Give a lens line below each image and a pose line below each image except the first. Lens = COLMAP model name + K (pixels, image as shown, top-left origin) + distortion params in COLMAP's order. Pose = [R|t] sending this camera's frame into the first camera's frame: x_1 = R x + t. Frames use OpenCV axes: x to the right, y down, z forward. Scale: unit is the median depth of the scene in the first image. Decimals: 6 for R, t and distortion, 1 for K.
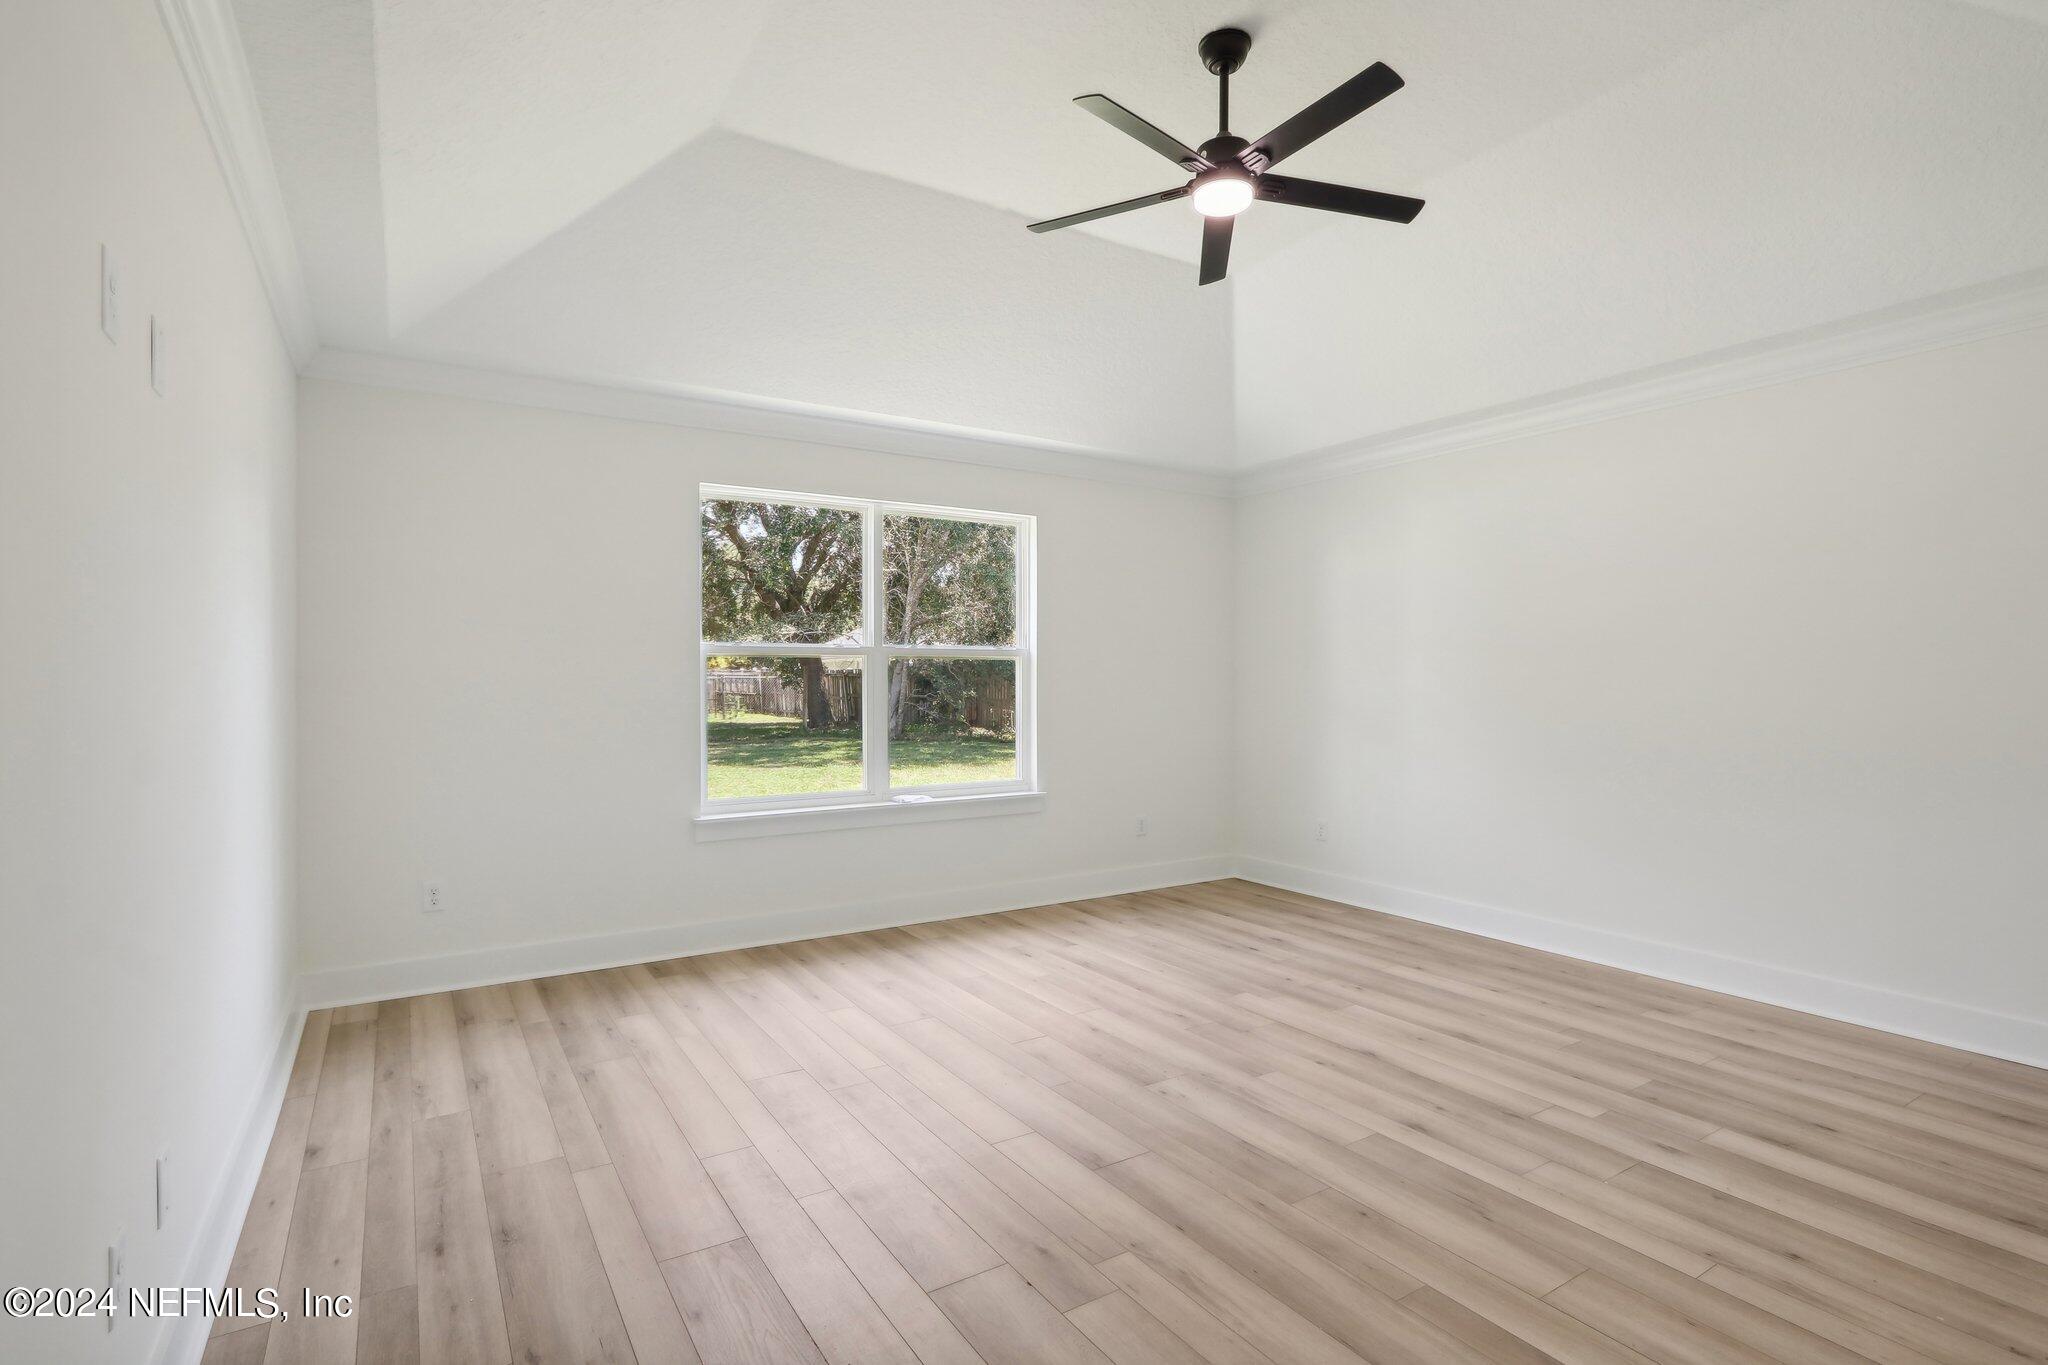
lens RADIAL K [[974.3, 0, 1024.0], [0, 974.3, 682.5], [0, 0, 1]] dist [-0.011297, 0.000812]
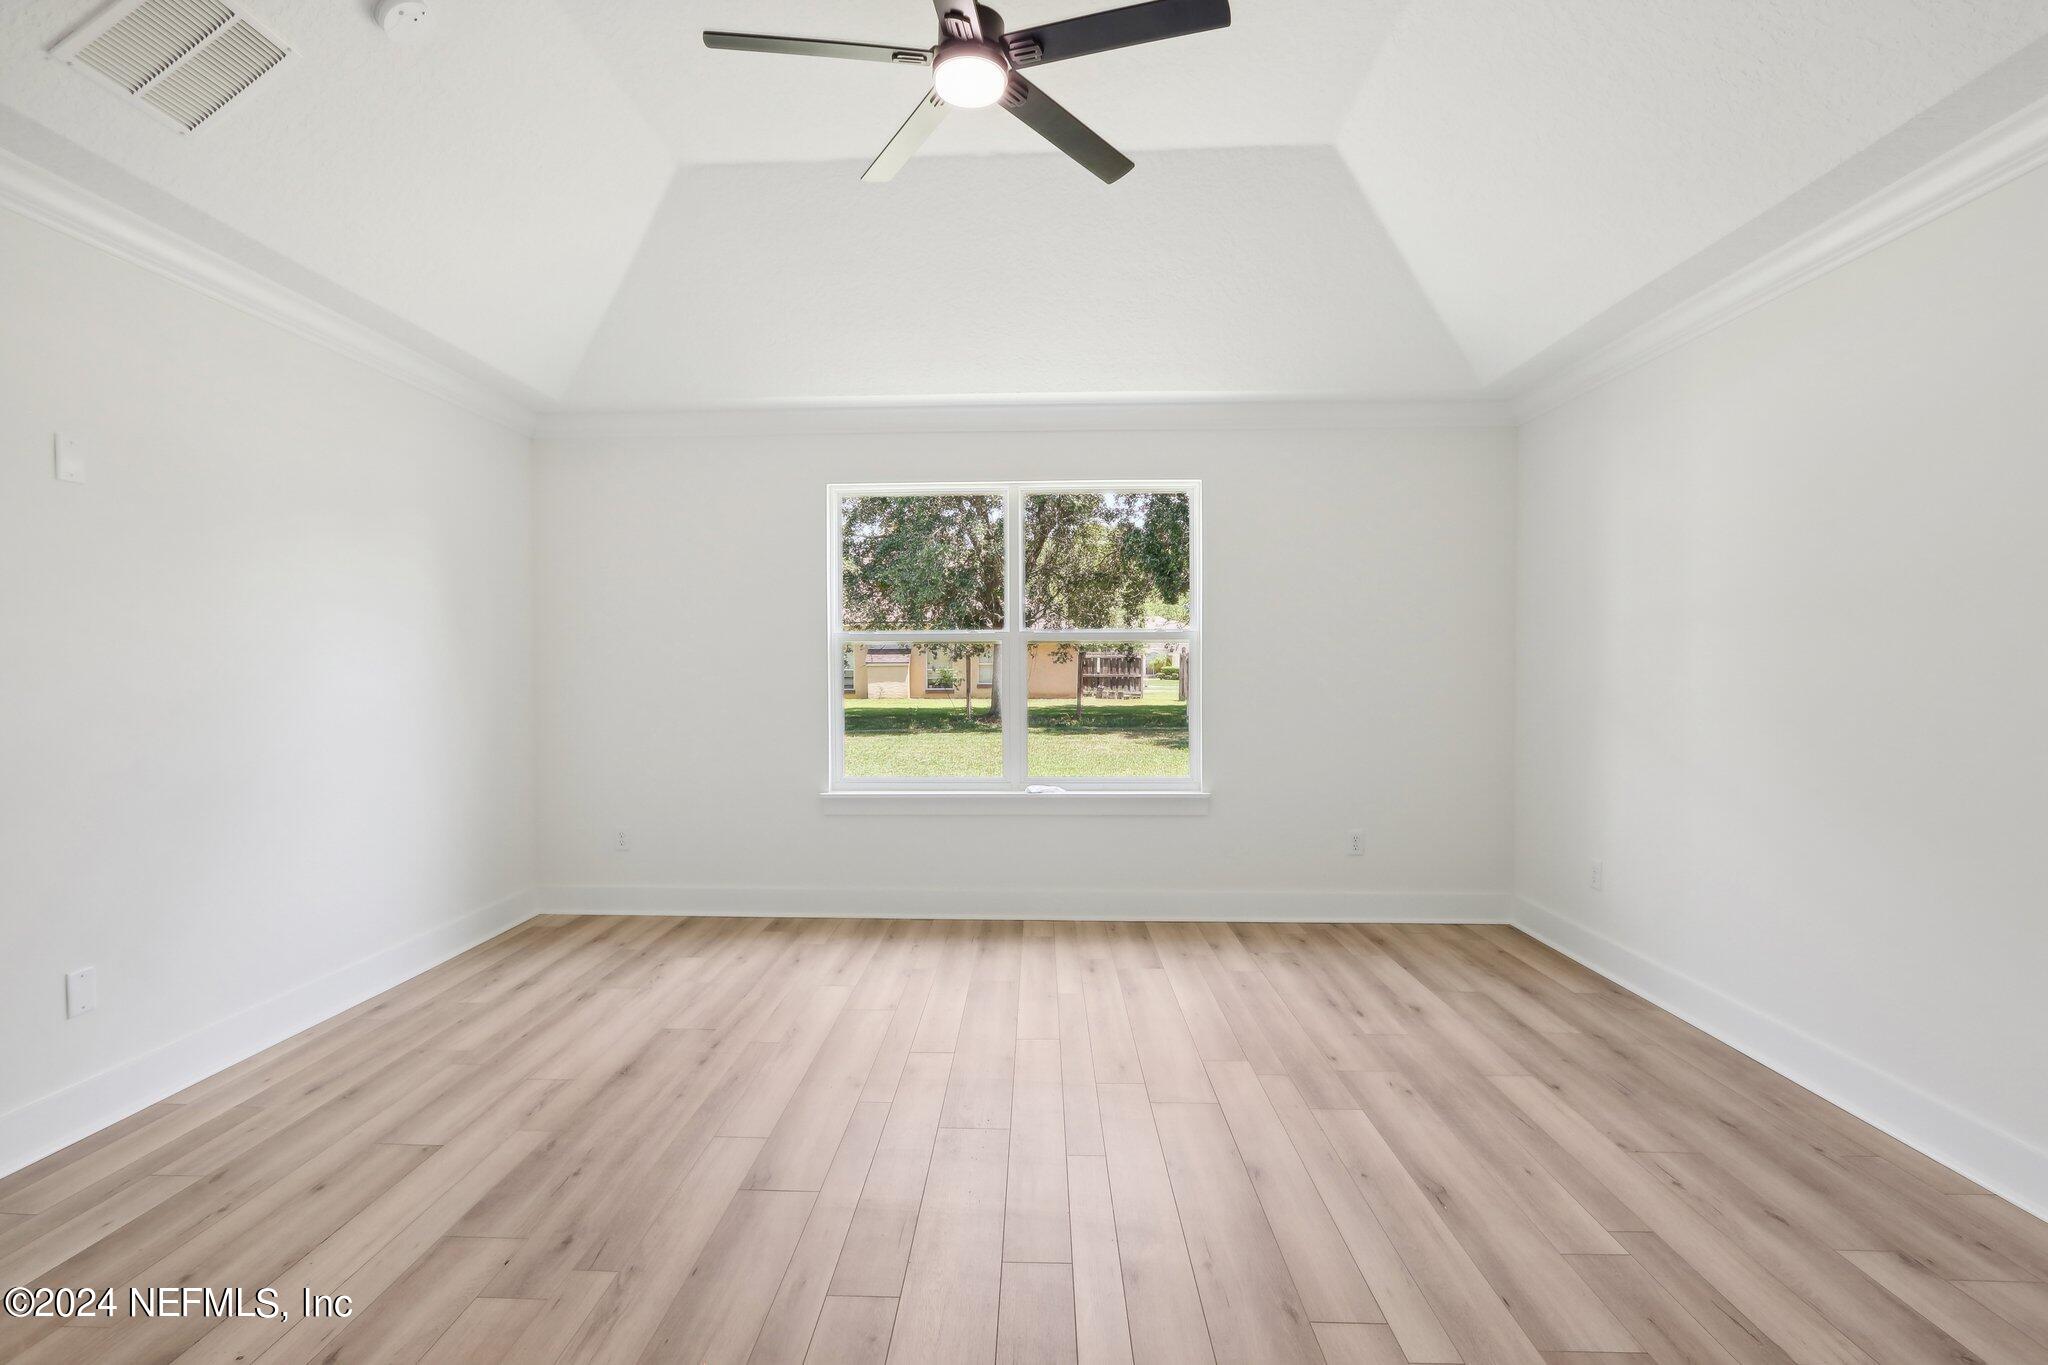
lens RADIAL K [[975.1, 0, 1004.8], [0, 975.1, 685.5], [0, 0, 1]] dist [-0.015594, 0.002059]
pose [[0.821317, 0.008381, -0.570410, 0.489329], [0.001811, 0.999849, 0.017298, -0.000284], [0.570469, -0.015240, 0.821178, 0.232105]]
